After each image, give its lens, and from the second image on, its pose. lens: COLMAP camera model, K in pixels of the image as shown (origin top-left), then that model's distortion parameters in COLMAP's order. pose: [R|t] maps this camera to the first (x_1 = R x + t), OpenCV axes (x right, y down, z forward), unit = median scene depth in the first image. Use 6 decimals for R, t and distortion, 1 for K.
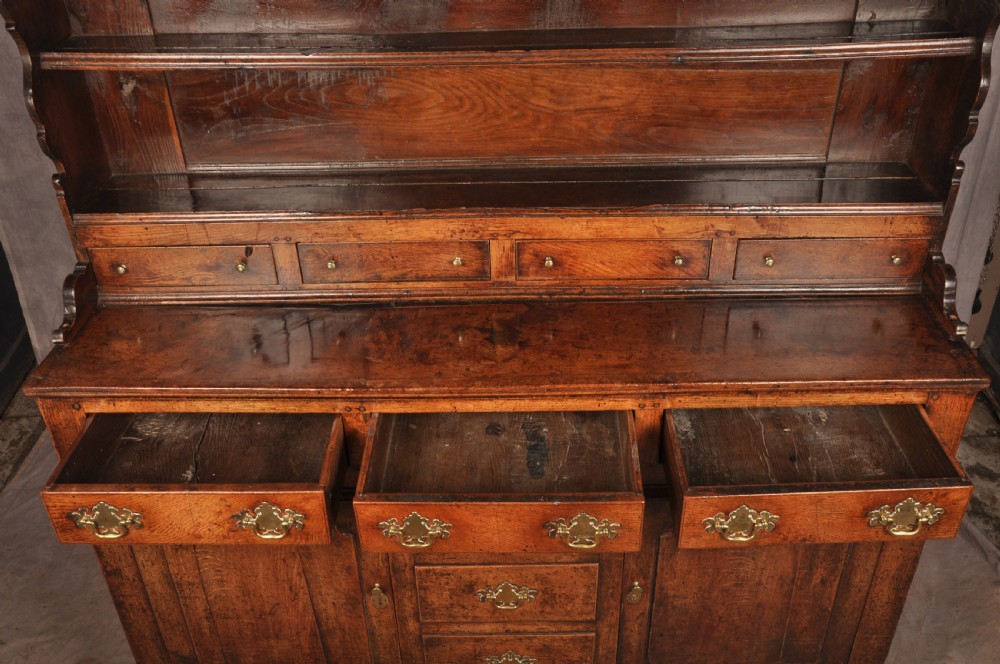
lens RADIAL K [[931.4, 0, 500.0], [0, 931.4, 332.0], [0, 0, 1]] dist [-0.082150, 0.162150]
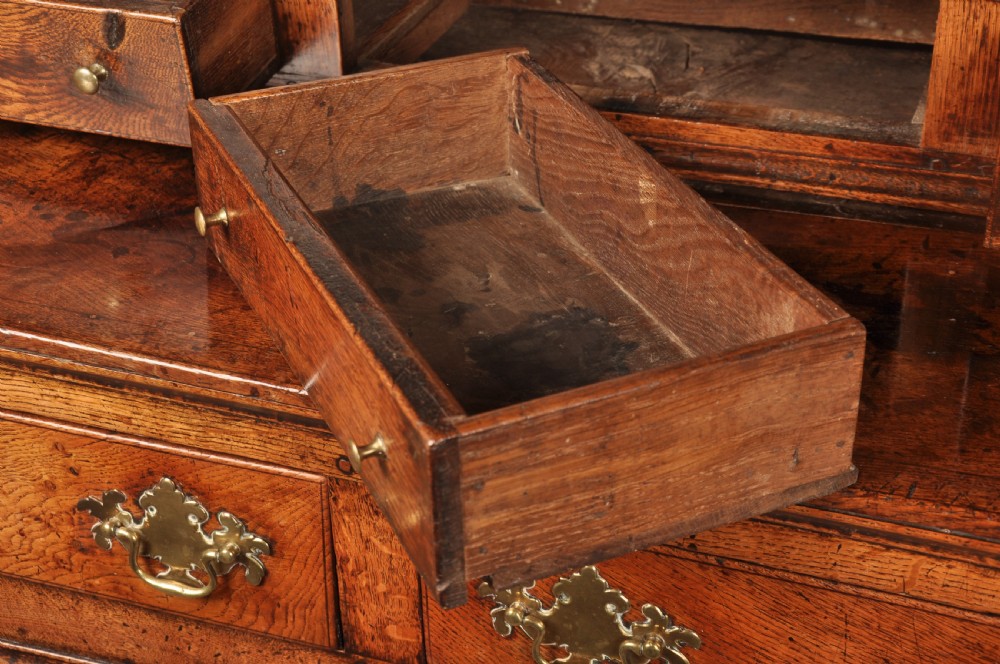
lens RADIAL K [[1680.6, 0, 500.0], [0, 1680.6, 332.0], [0, 0, 1]] dist [0.248860, 0.063112]
pose [[0.945052, 0.173146, -0.277303, 0.026091], [-0.178919, 0.983853, 0.004554, 0.025502], [0.273614, 0.045311, 0.960772, 0.430693]]
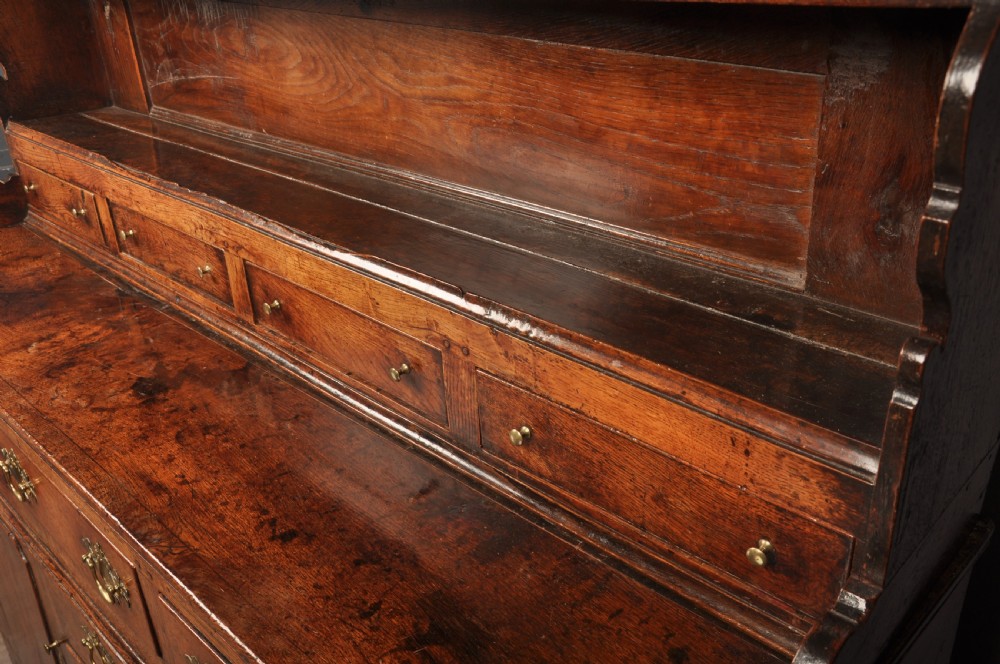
lens RADIAL K [[887.3, 0, 499.6], [0, 887.3, 334.7], [0, 0, 1]] dist [-0.092981, 0.078760]
pose [[0.720690, 0.302375, -0.623839, 0.529094], [-0.370757, 0.928476, 0.021716, -0.125683], [0.585786, 0.215642, 0.781251, 0.611975]]
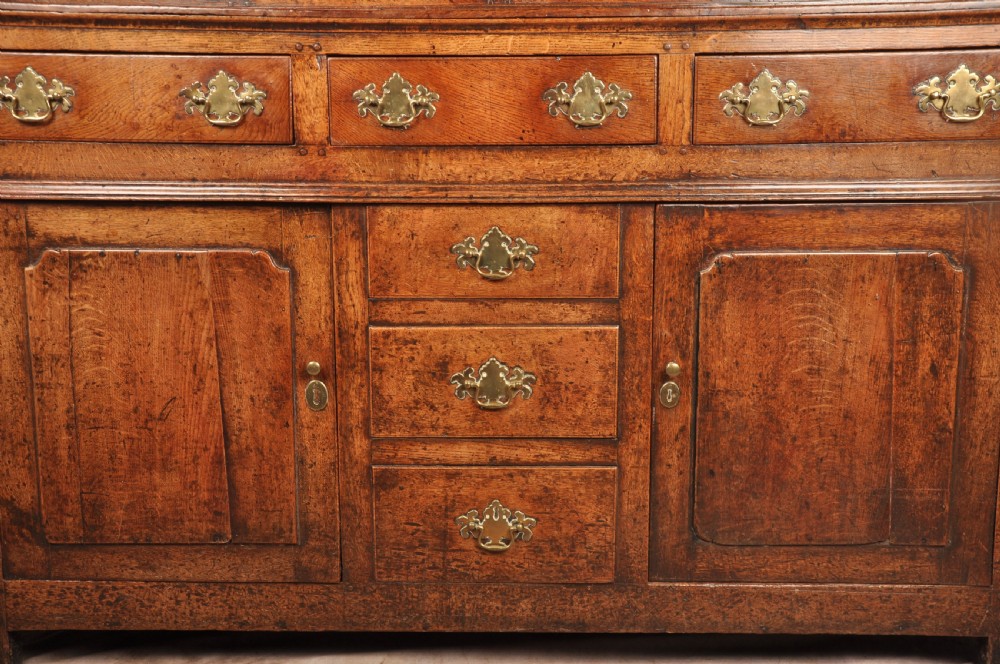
lens RADIAL K [[1199.0, 0, 498.2], [0, 1199.0, 333.2], [0, 0, 1]] dist [0.032050, 0.258471]
pose [[0.999720, 0.021860, -0.009065, 0.019727], [-0.023666, 0.923287, -0.383382, 0.627581], [-0.000011, 0.383489, 0.923545, 0.123468]]
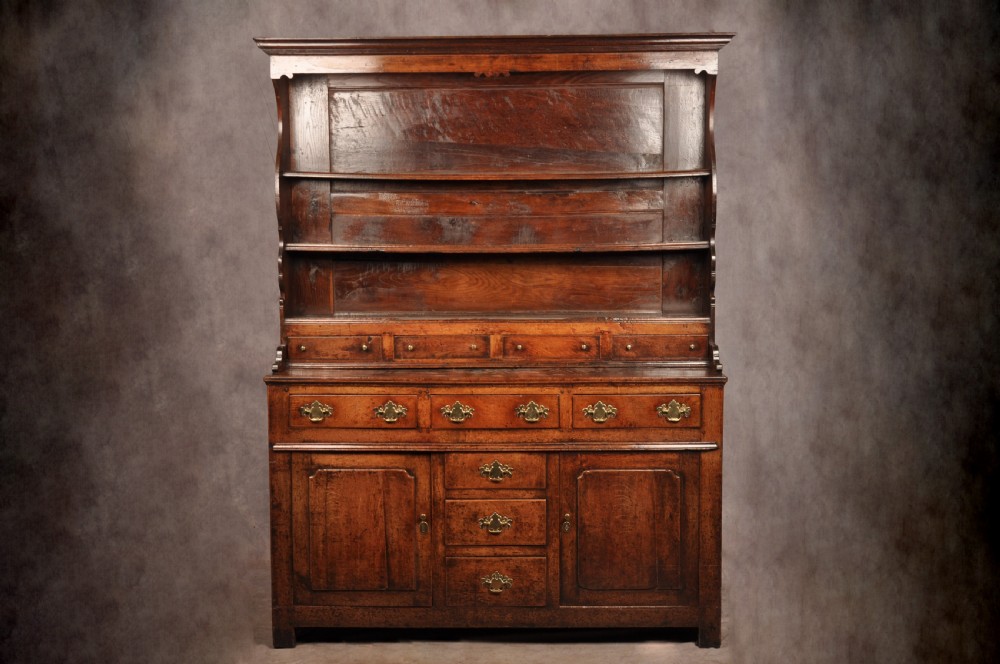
lens RADIAL K [[1199.0, 0, 498.2], [0, 1199.0, 333.2], [0, 0, 1]] dist [0.032050, 0.258471]
pose [[0.999831, 0.018391, -0.000855, 0.008445], [-0.016606, 0.880808, -0.473183, 1.095538], [-0.007949, 0.473117, 0.880964, -1.260856]]
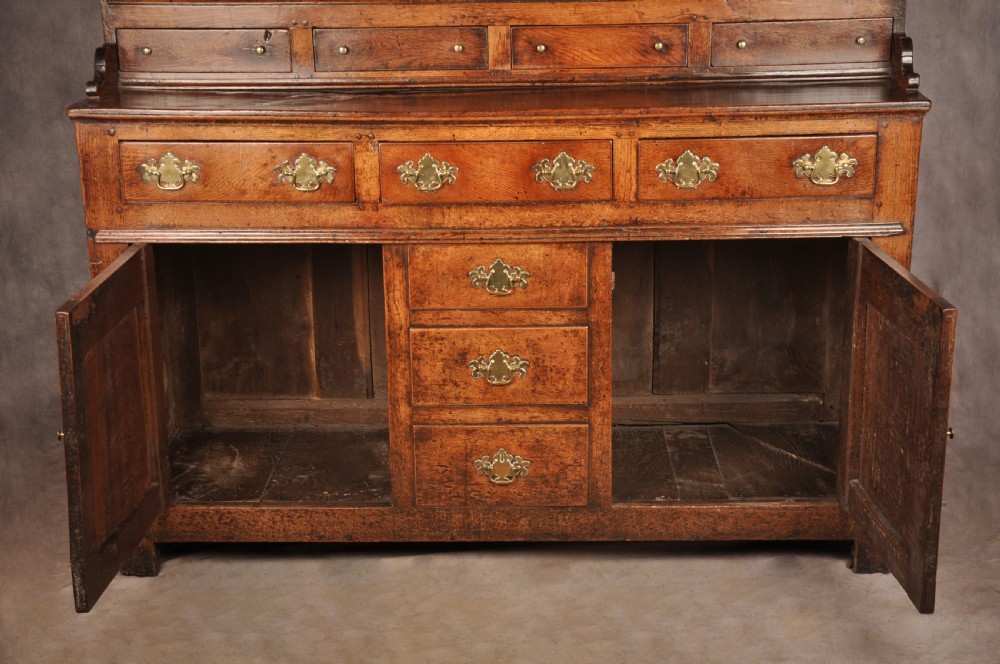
lens RADIAL K [[1614.2, 0, 499.2], [0, 1614.2, 335.2], [0, 0, 1]] dist [0.210491, 0.161520]
pose [[0.999807, 0.011930, -0.015592, 0.036170], [-0.015835, 0.959514, -0.281216, 0.773917], [0.011606, 0.281409, 0.959518, -0.734049]]
